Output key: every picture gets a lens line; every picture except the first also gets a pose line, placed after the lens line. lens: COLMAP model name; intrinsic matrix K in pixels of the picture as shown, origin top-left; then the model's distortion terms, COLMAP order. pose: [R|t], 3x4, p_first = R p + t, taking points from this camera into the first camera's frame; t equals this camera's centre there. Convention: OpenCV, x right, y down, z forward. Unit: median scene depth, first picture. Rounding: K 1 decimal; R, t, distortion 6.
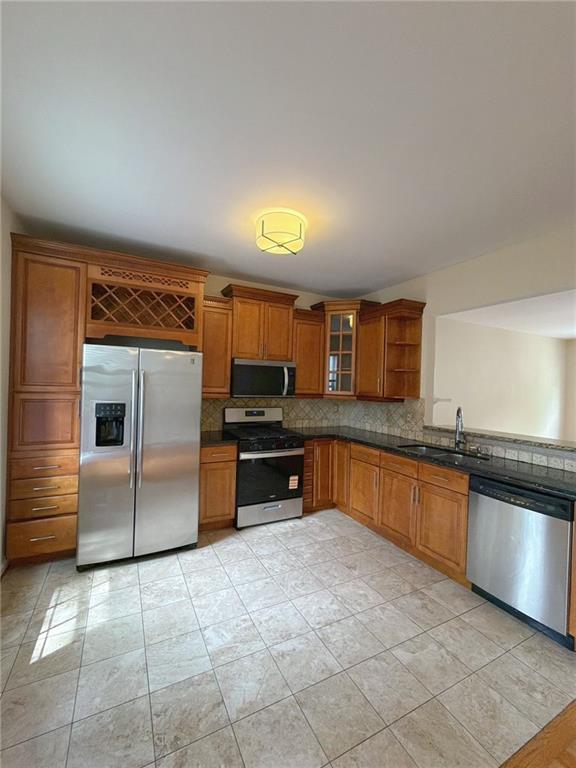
lens RADIAL K [[311.4, 0, 288.0], [0, 311.4, 384.0], [0, 0, 1]] dist [0.032196, -0.000019]
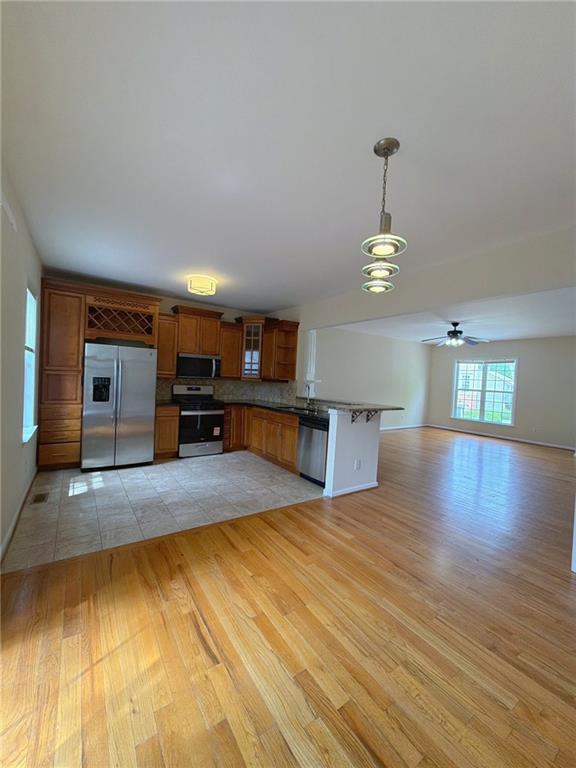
lens RADIAL K [[311.4, 0, 288.0], [0, 311.4, 384.0], [0, 0, 1]] dist [0.032196, -0.000019]
pose [[0.994297, 0.015761, 0.105471, 0.227208], [-0.018297, 0.999565, 0.023125, 0.030895], [-0.105061, -0.024923, 0.994153, -0.681956]]
